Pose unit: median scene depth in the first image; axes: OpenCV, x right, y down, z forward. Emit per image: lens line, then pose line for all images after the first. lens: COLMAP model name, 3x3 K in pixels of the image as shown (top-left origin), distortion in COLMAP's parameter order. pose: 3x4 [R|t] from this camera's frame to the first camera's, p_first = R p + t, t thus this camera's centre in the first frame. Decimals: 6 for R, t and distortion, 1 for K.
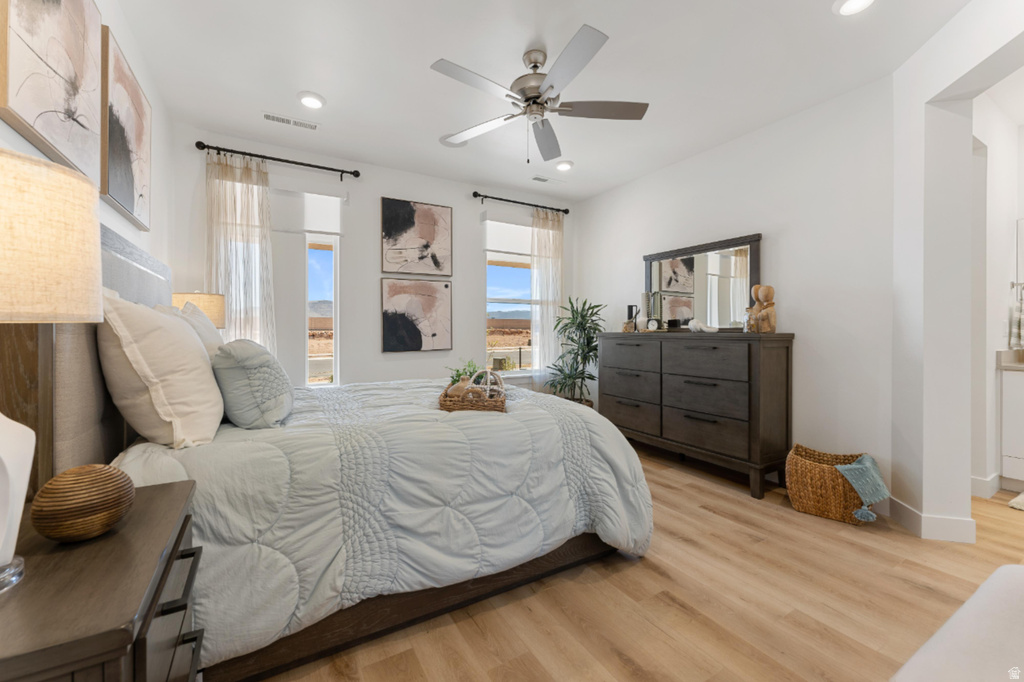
lens RADIAL K [[410.3, 0, 507.2], [0, 410.3, 335.2], [0, 0, 1]] dist [-0.002032, -0.000198]
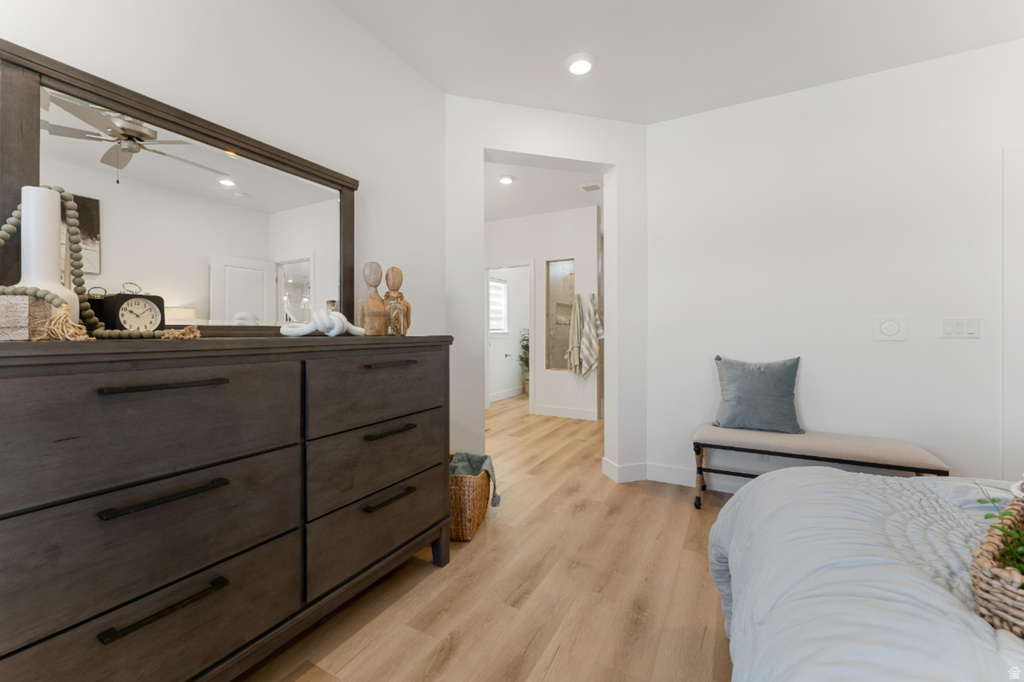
lens RADIAL K [[410.3, 0, 507.2], [0, 410.3, 335.2], [0, 0, 1]] dist [-0.002032, -0.000198]
pose [[-0.519553, -0.008912, 0.854392, -0.055836], [0.006822, 0.999870, 0.014578, -0.013623], [-0.854411, 0.013402, -0.519425, 1.148651]]
